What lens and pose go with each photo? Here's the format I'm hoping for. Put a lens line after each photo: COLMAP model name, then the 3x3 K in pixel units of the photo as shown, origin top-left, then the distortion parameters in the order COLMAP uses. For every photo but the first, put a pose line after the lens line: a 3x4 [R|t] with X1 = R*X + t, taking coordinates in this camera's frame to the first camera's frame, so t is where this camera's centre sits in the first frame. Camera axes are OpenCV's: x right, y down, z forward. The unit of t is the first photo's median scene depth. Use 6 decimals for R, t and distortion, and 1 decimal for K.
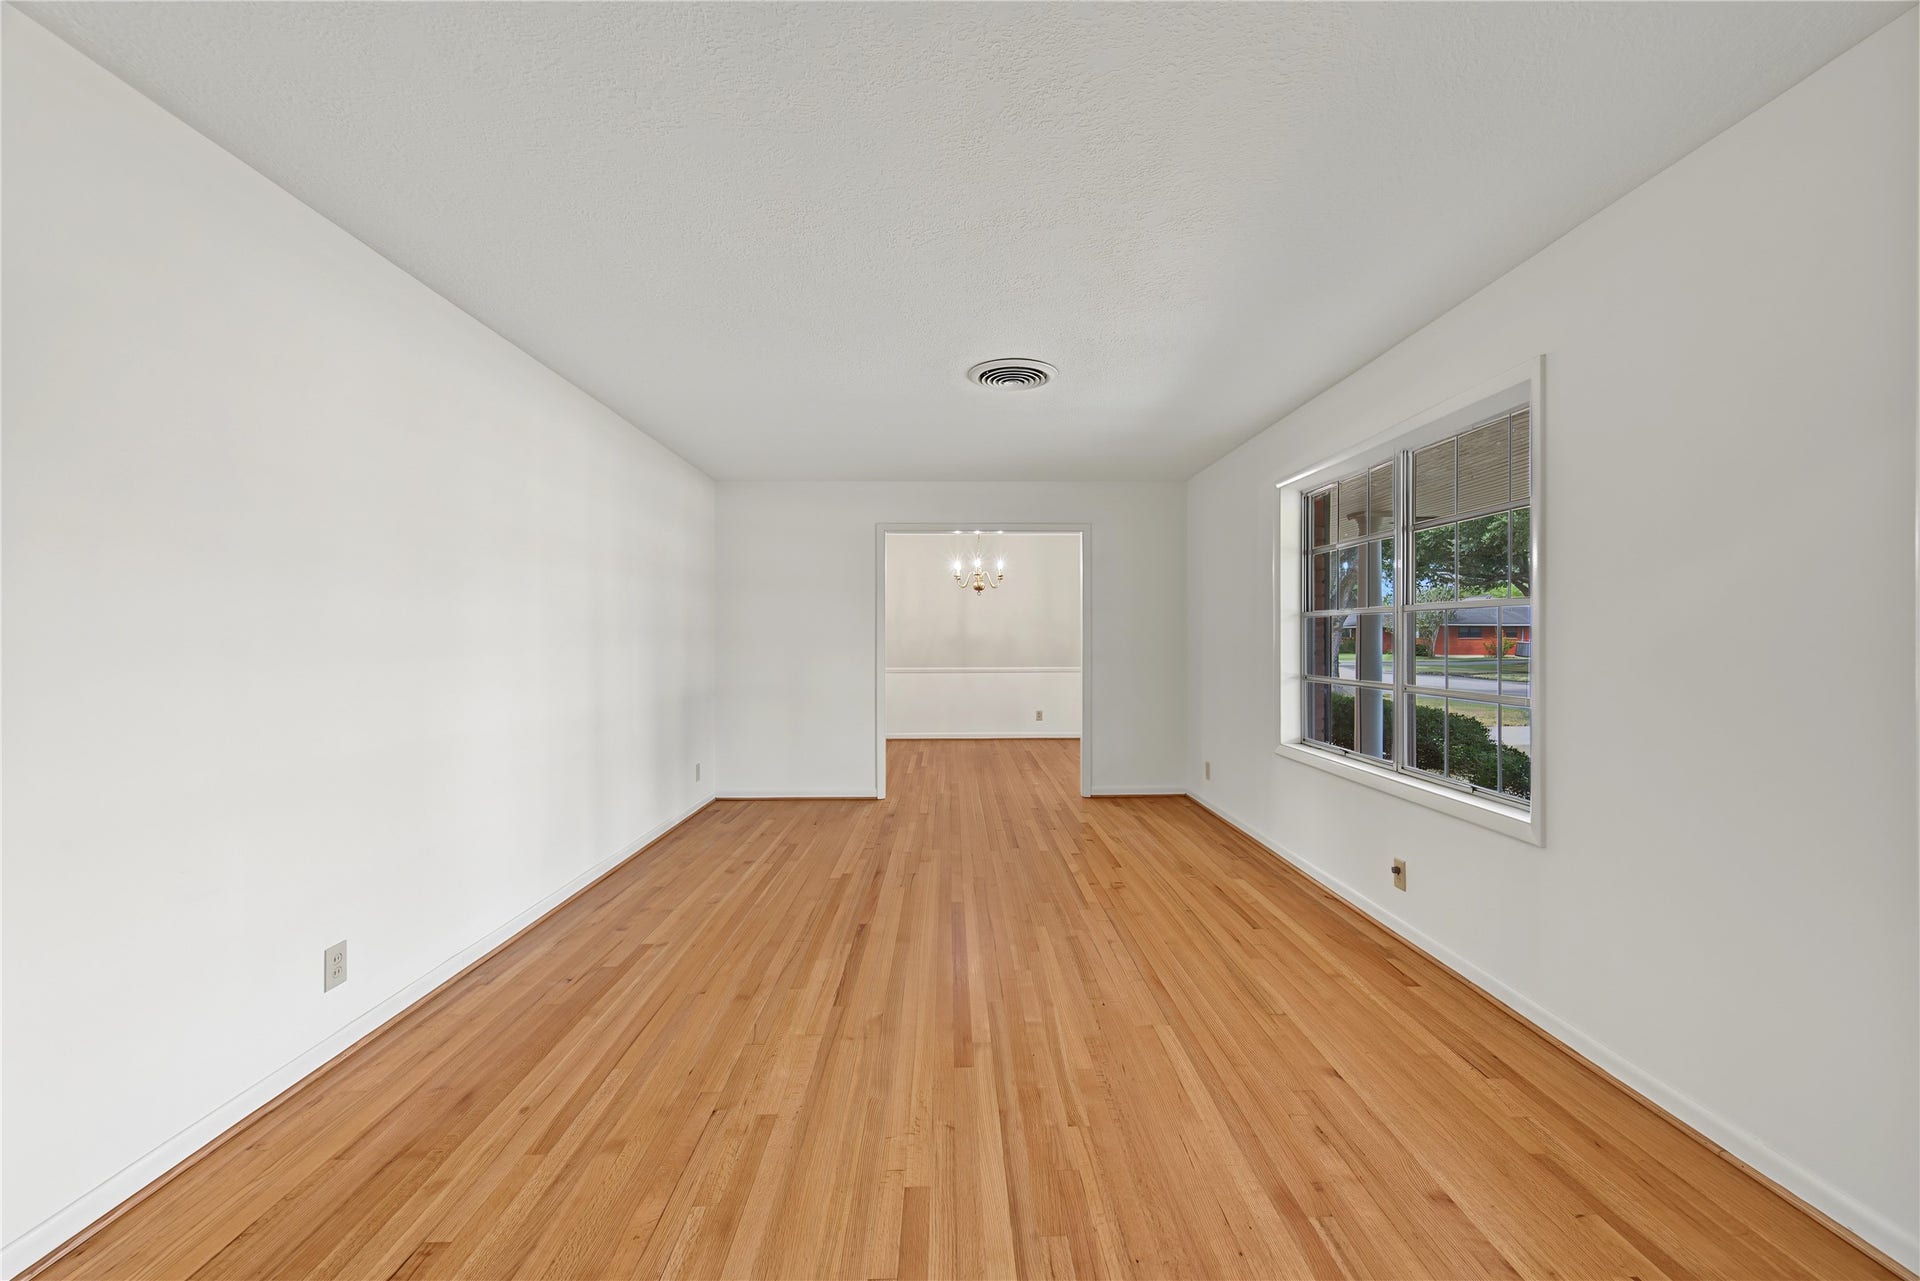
lens RADIAL K [[797.3, 0, 1013.3], [0, 797.3, 648.2], [0, 0, 1]] dist [0.010133, -0.000121]
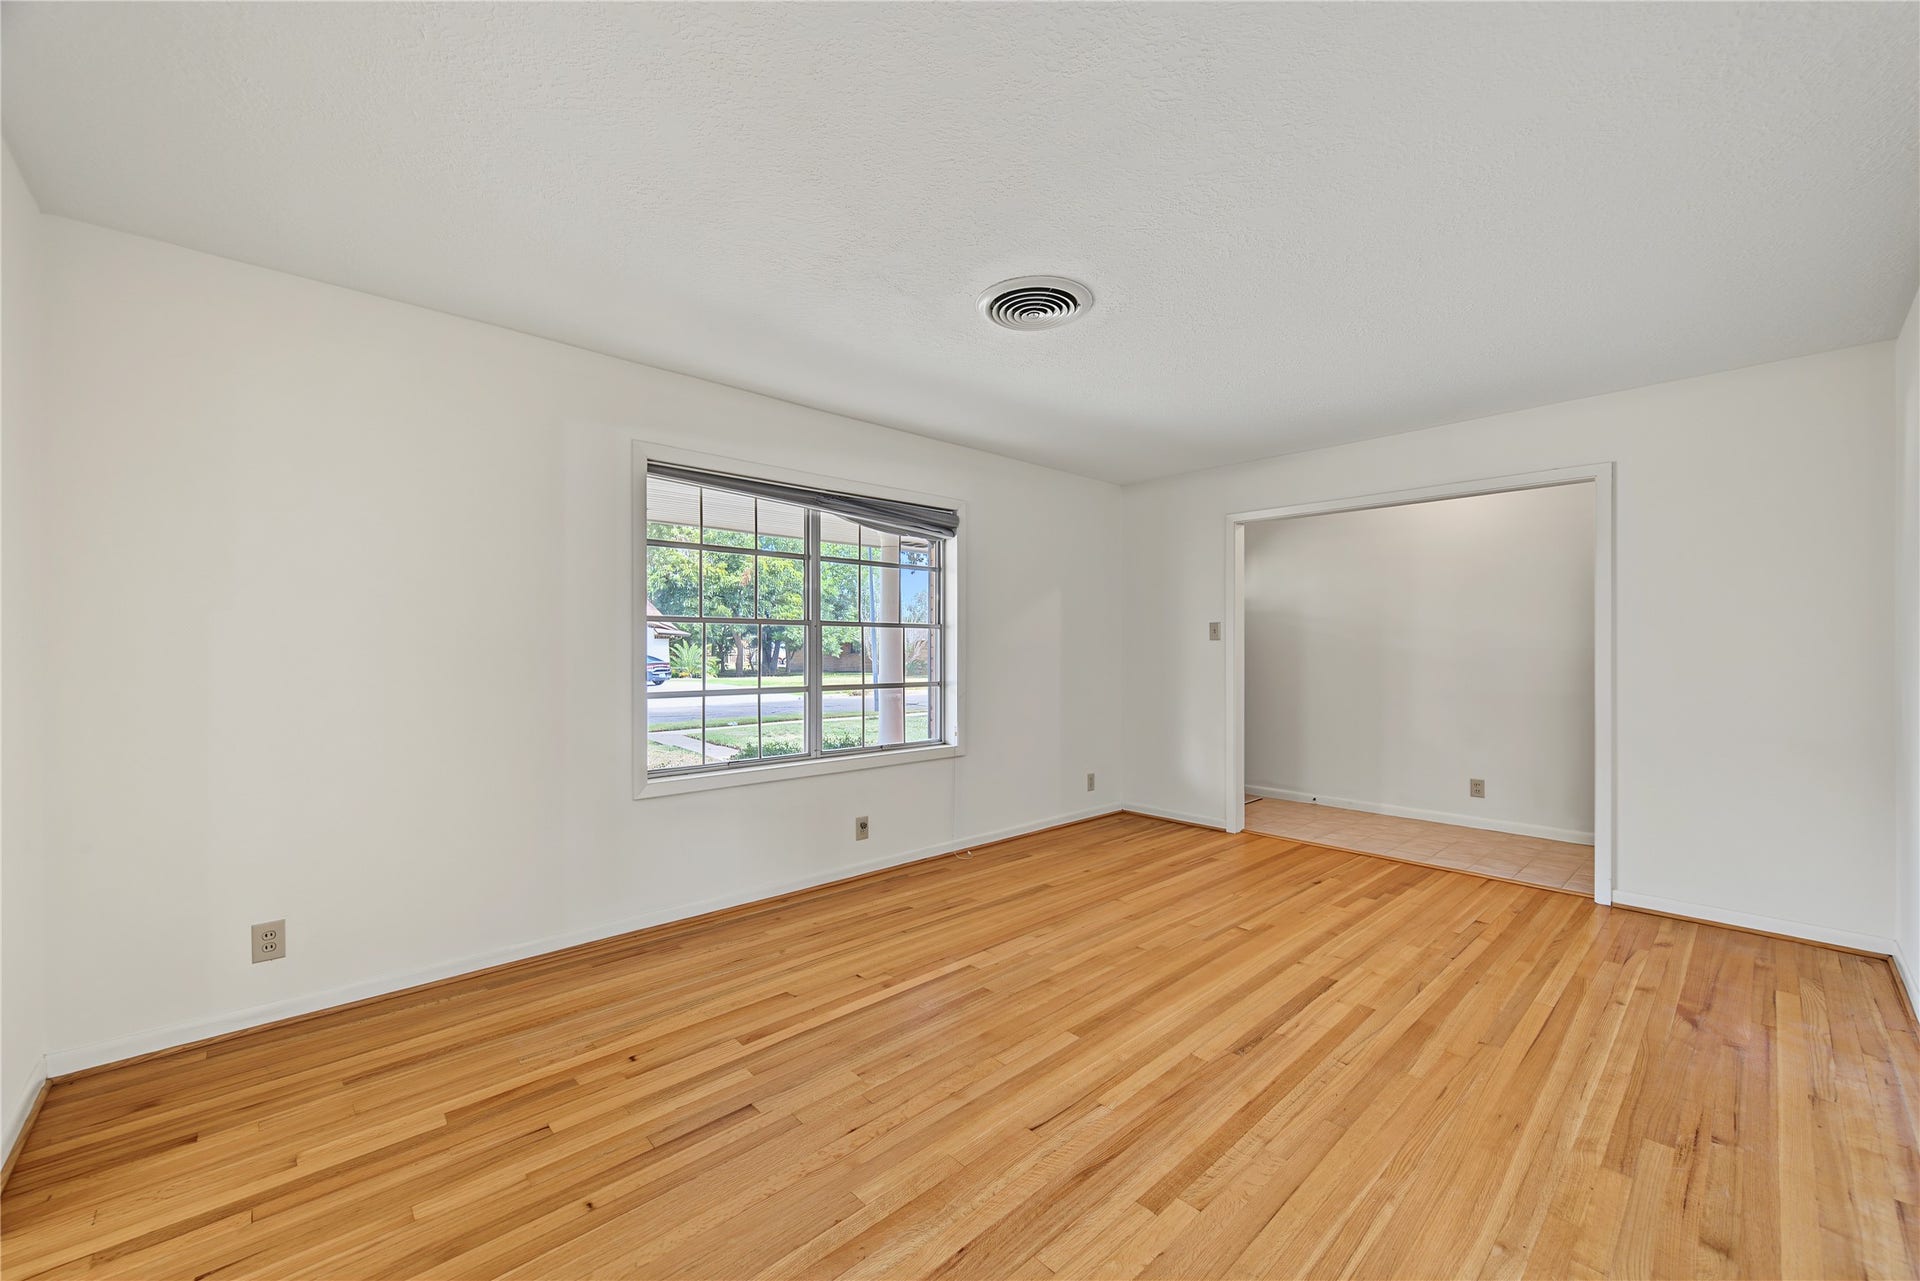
lens RADIAL K [[749.1, 0, 962.0], [0, 749.1, 656.8], [0, 0, 1]] dist [0.009045, -0.000064]
pose [[-0.652461, 0.002461, 0.757818, -0.576480], [0.008218, 0.999959, 0.003828, 0.001675], [-0.757778, 0.008726, -0.652455, 1.768479]]
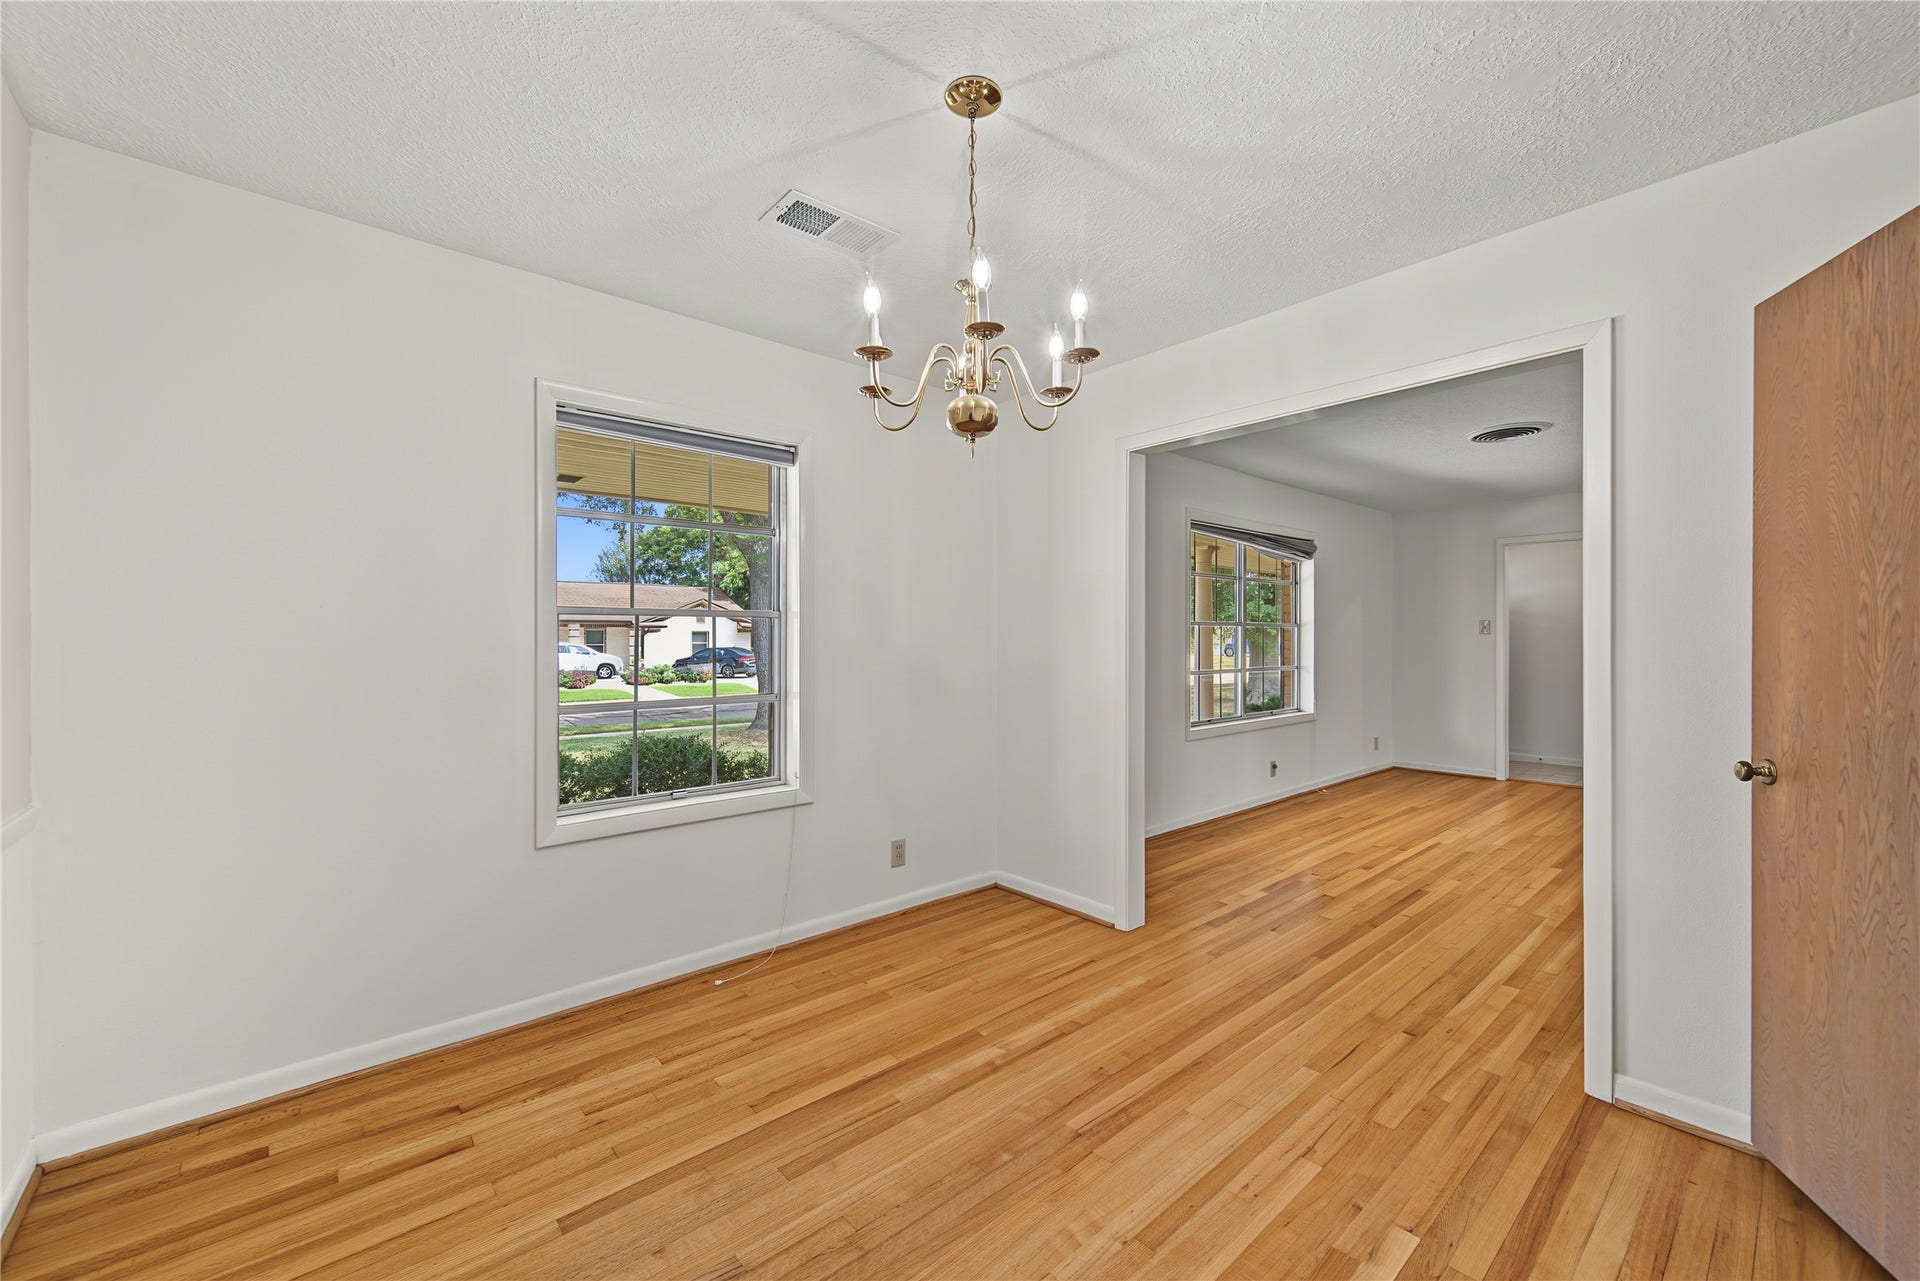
lens RADIAL K [[762.1, 0, 961.5], [0, 762.1, 651.4], [0, 0, 1]] dist [0.008538, -0.000137]
pose [[-0.632536, 0.004119, 0.774520, -0.441417], [0.012039, 0.999917, 0.004514, -0.002768], [-0.774437, 0.012180, -0.632534, 2.853280]]
